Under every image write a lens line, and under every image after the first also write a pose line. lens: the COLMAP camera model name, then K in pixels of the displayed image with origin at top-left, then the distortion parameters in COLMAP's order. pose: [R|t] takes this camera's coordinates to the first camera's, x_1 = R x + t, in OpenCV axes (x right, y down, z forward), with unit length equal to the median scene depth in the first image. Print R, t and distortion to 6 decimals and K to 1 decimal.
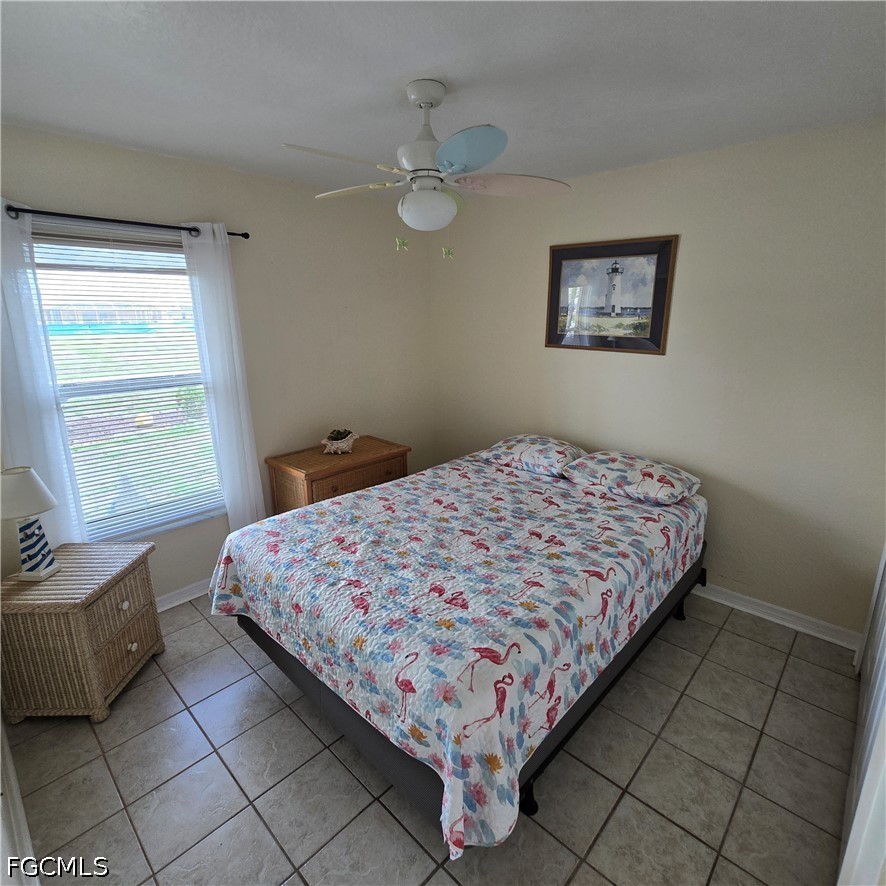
lens RADIAL K [[487.3, 0, 443.5], [0, 487.3, 440.7], [0, 0, 1]] dist [-0.001630, 0.000914]
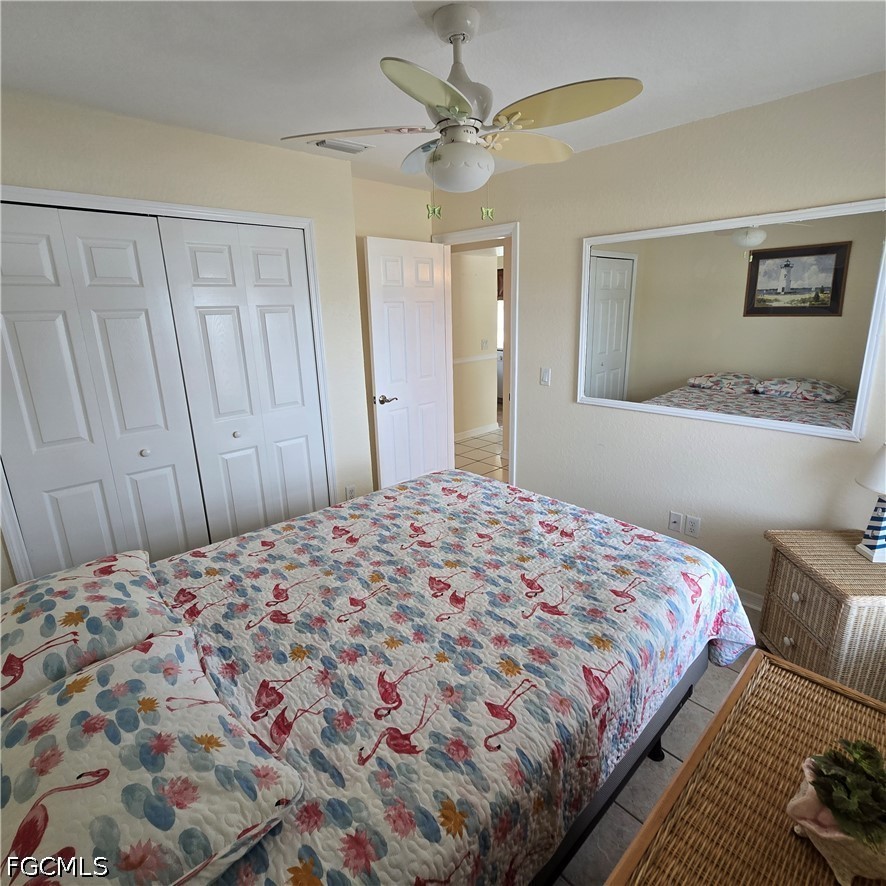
lens RADIAL K [[487.3, 0, 442.8], [0, 487.3, 433.8], [0, 0, 1]] dist [-0.001630, 0.000914]
pose [[-0.997778, 0.008140, 0.066132, -0.037353], [0.039904, 0.867835, 0.495248, -0.382974], [-0.053360, 0.496786, -0.866231, 1.521851]]
